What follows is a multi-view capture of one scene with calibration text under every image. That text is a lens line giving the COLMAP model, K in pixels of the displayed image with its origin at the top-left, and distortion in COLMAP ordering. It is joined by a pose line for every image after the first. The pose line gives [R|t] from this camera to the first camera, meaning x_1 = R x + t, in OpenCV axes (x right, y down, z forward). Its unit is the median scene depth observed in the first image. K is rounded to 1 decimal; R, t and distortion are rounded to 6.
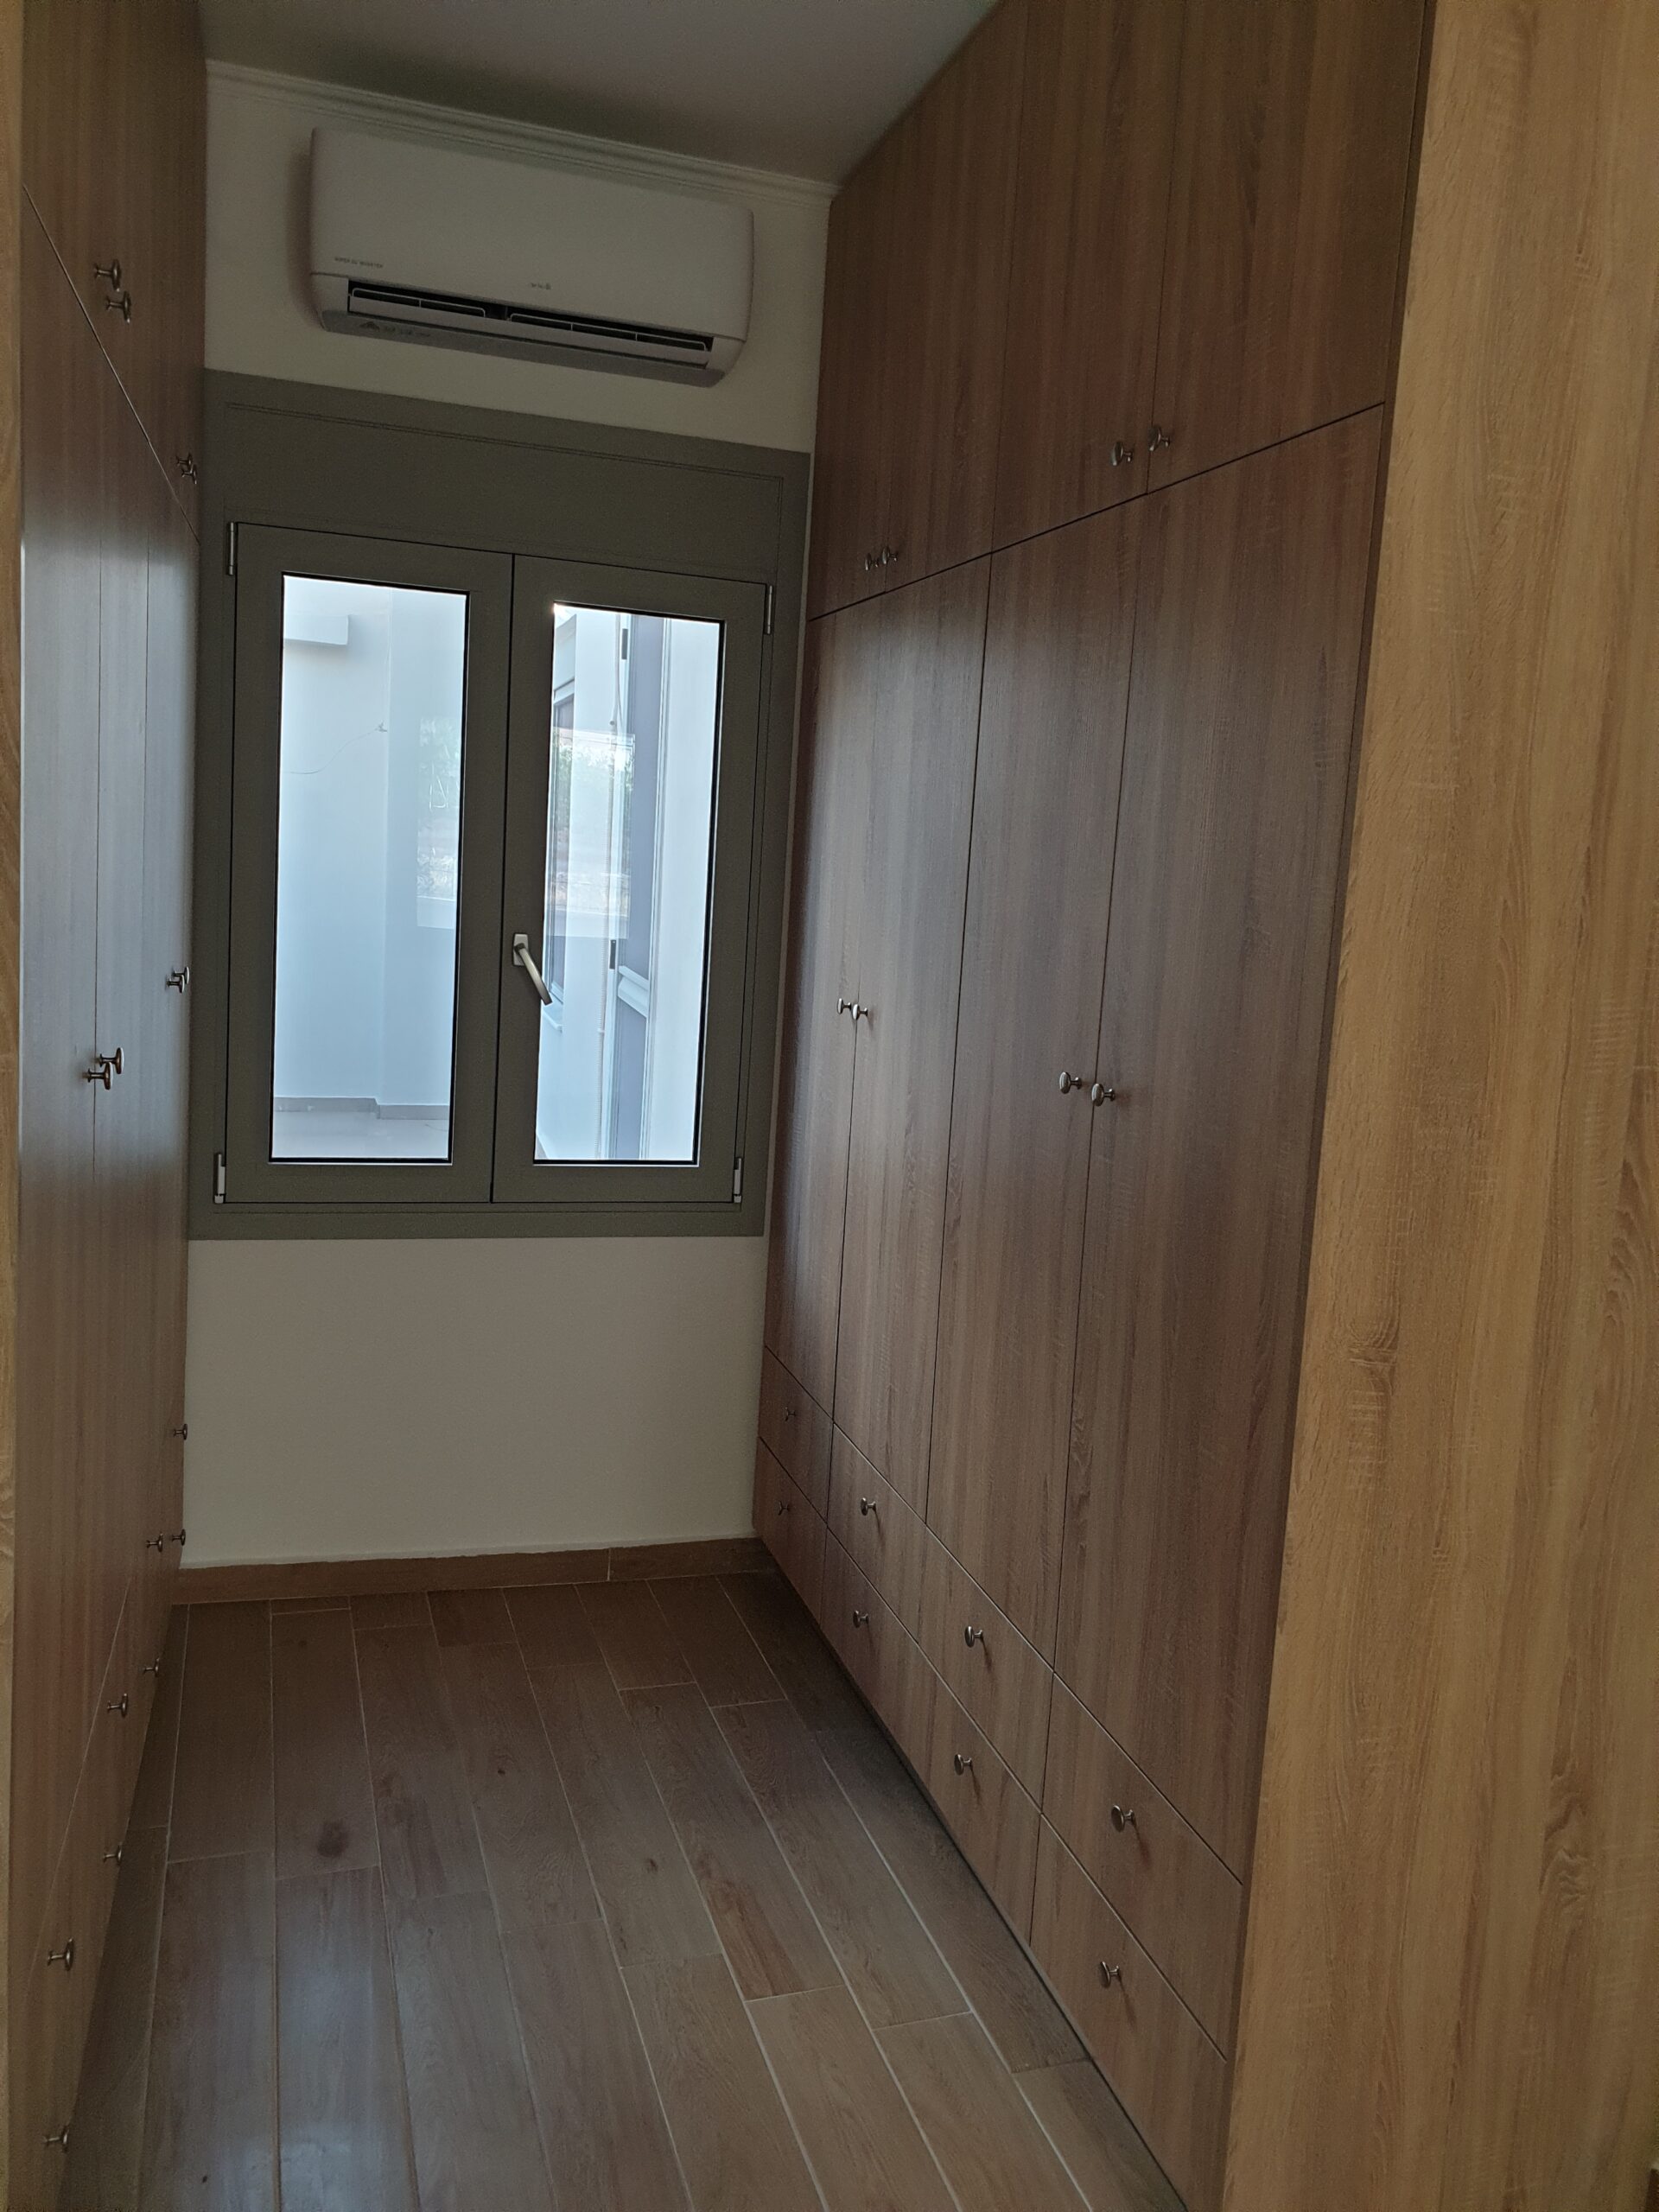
lens RADIAL K [[1743.2, 0, 864.7], [0, 1743.2, 1082.6], [0, 0, 1]] dist [0.049288, -0.035294]
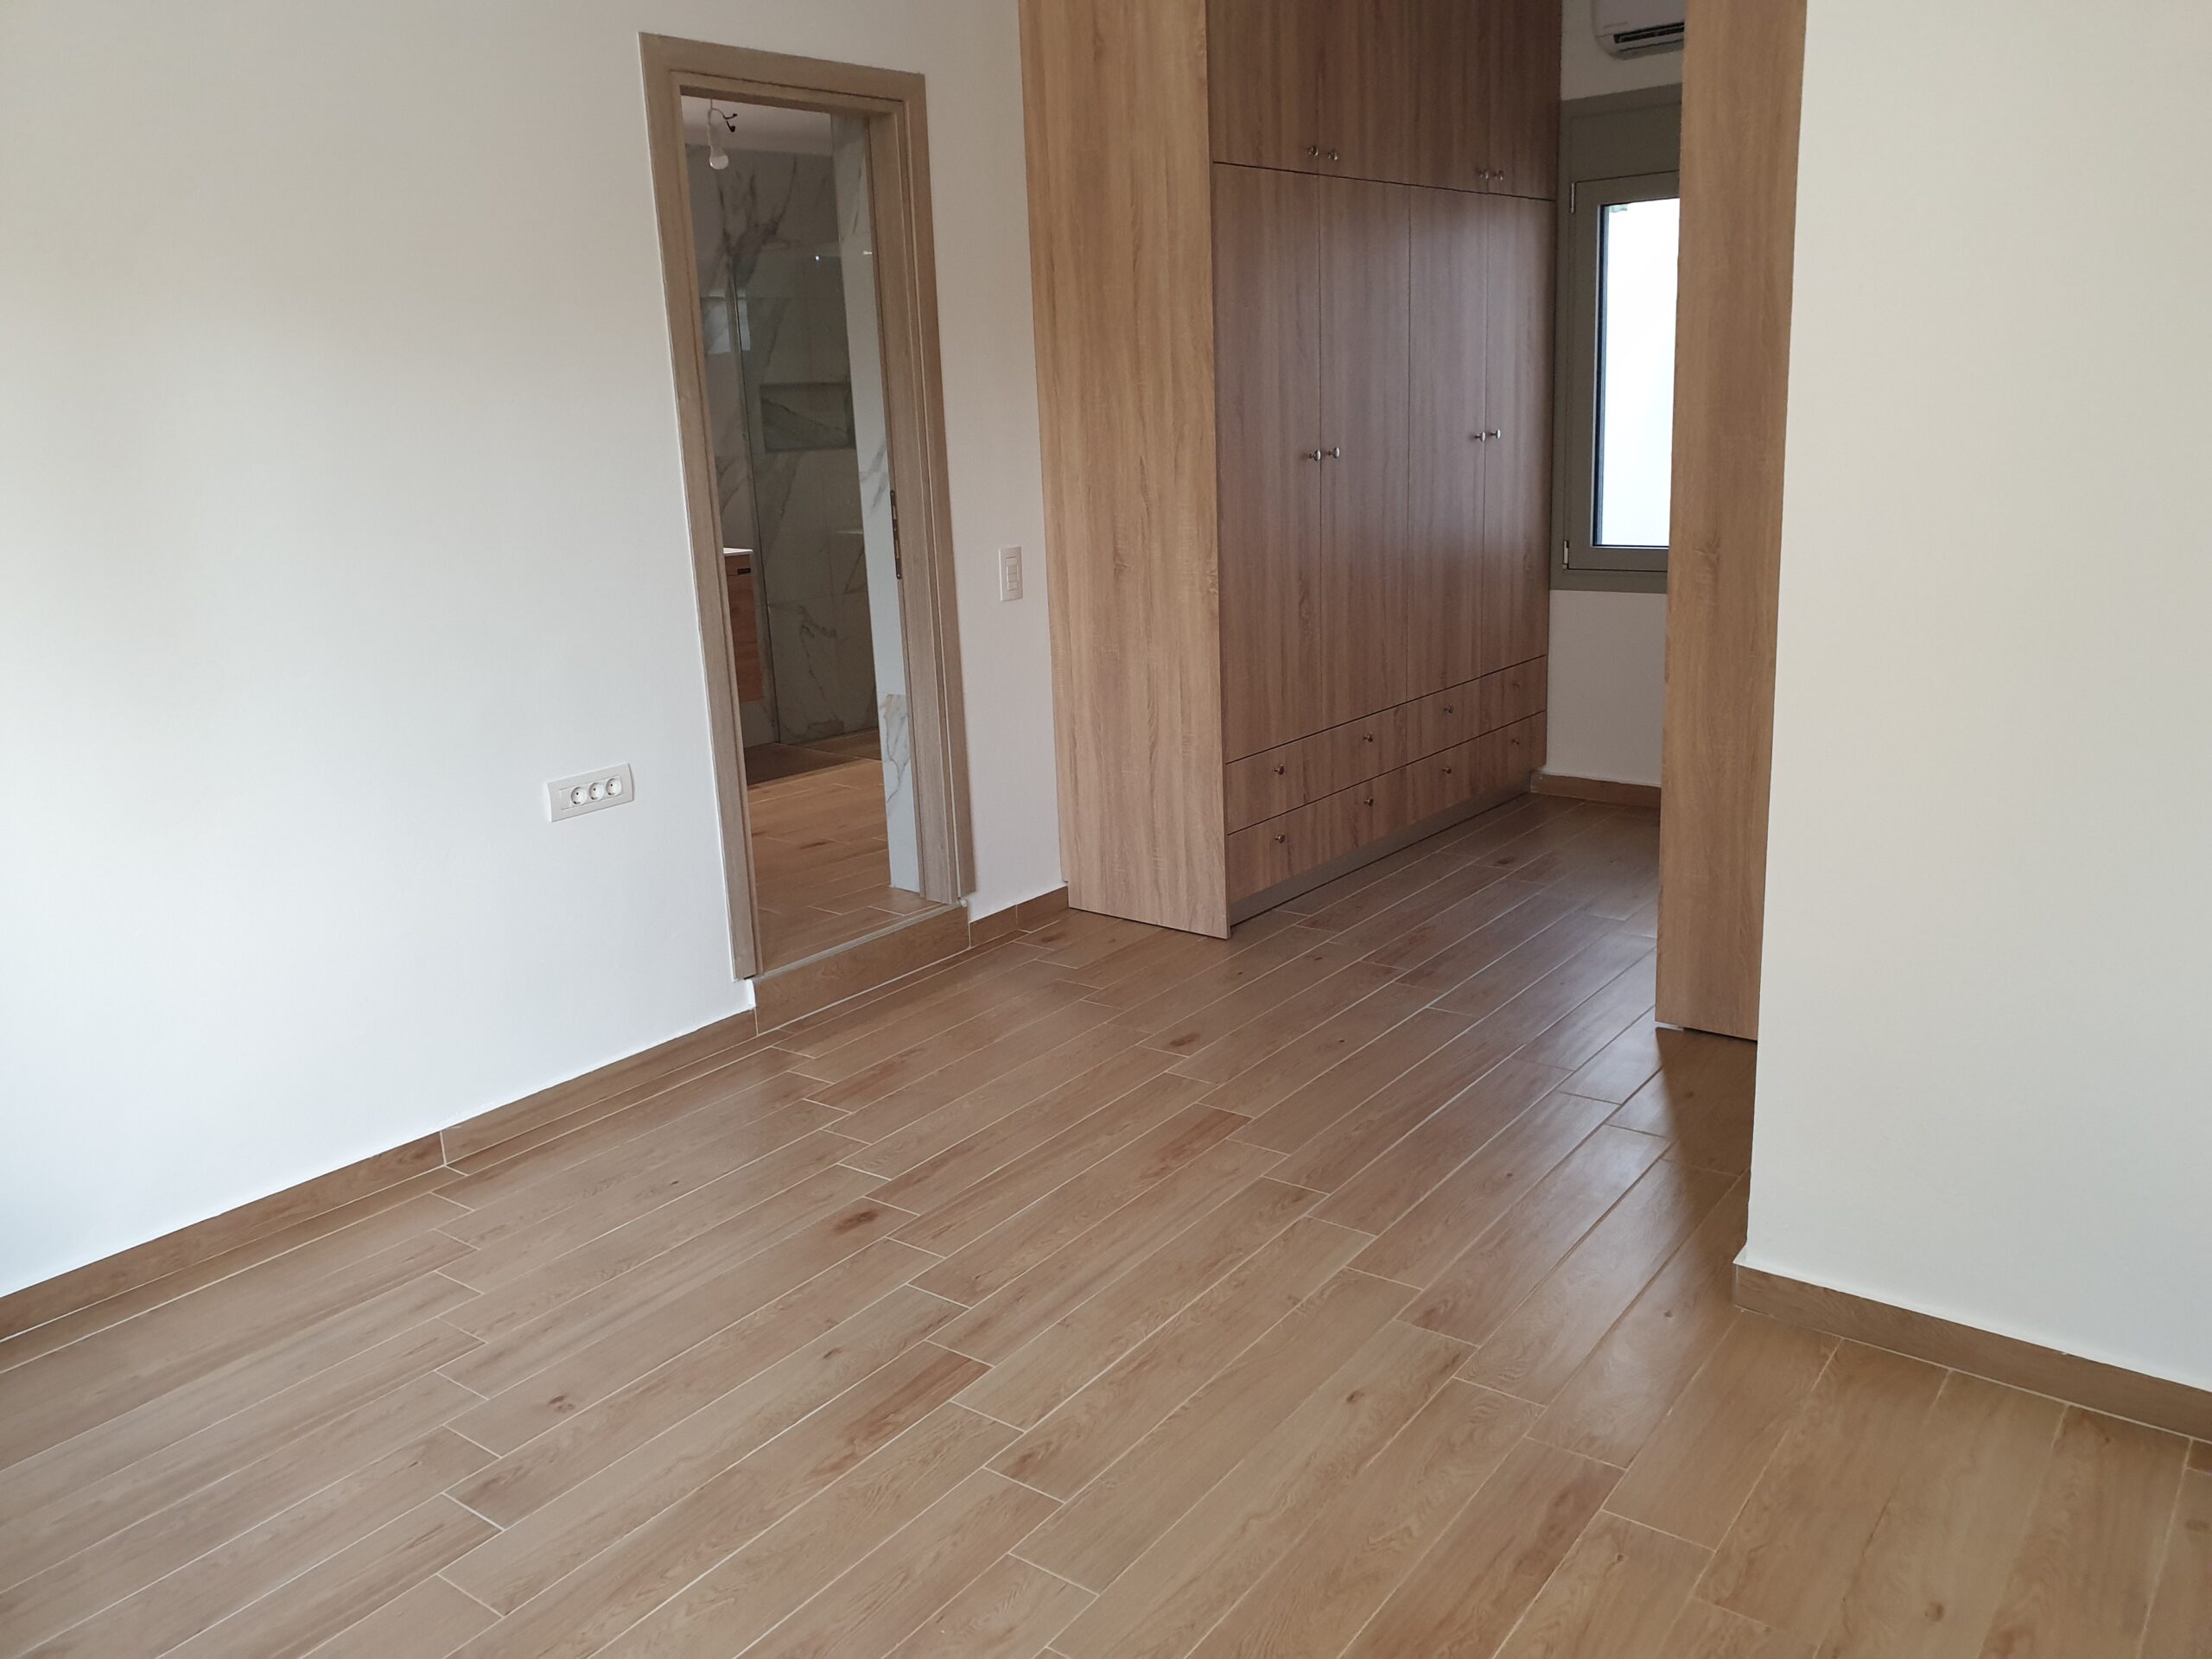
lens RADIAL K [[1743.2, 0, 1097.1], [0, 1743.2, 815.8], [0, 0, 1]] dist [0.049288, -0.035294]
pose [[0.558848, 0.107907, -0.822220, 1.482010], [-0.034190, 0.993653, 0.107167, 0.245040], [0.828565, -0.031779, 0.558990, -0.706686]]
